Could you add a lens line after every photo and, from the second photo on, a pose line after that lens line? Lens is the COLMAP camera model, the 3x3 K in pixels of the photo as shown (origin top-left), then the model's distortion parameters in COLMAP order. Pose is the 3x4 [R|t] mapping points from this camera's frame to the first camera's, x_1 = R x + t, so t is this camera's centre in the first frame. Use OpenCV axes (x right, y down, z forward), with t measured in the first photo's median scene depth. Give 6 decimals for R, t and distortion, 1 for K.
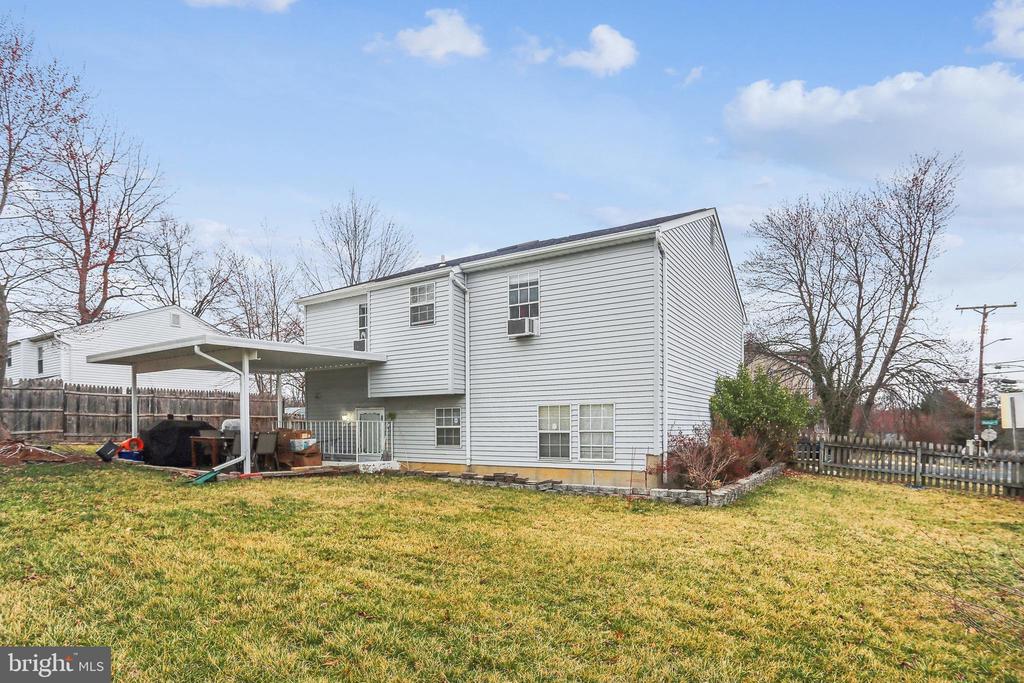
lens RADIAL K [[496.3, 0, 512.0], [0, 496.3, 341.5], [0, 0, 1]] dist [-0.078598, 0.053474]
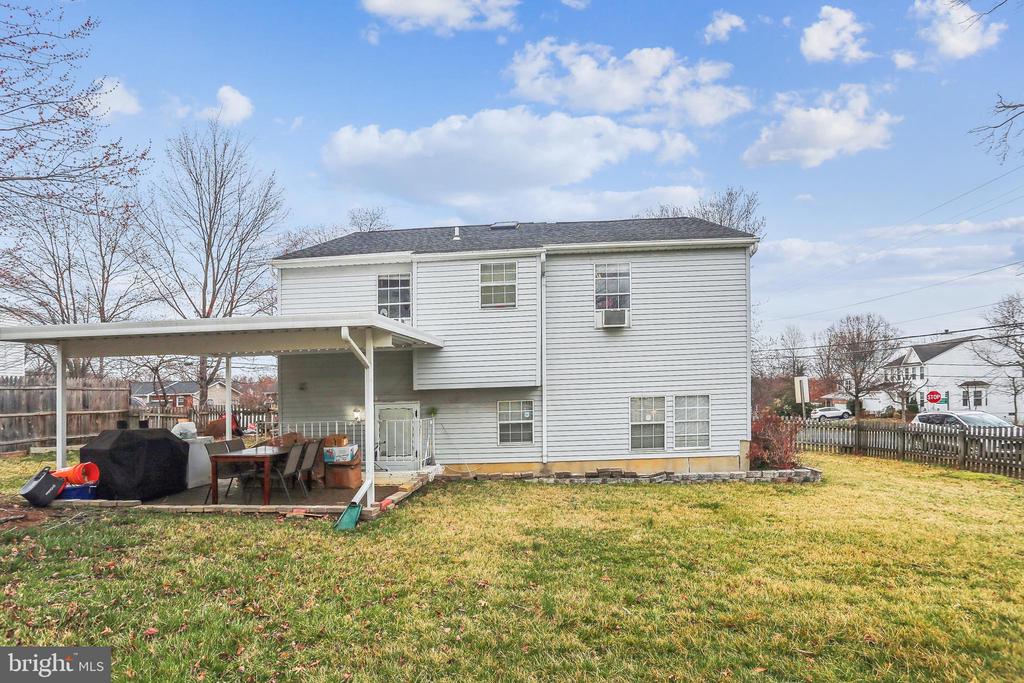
lens RADIAL K [[488.2, 0, 511.8], [0, 488.2, 317.1], [0, 0, 1]] dist [-0.053909, 0.018724]
pose [[0.891430, 0.055488, 0.449749, -0.560707], [-0.050455, 0.998457, -0.023180, 0.002532], [-0.450341, -0.002029, 0.892854, 0.213560]]
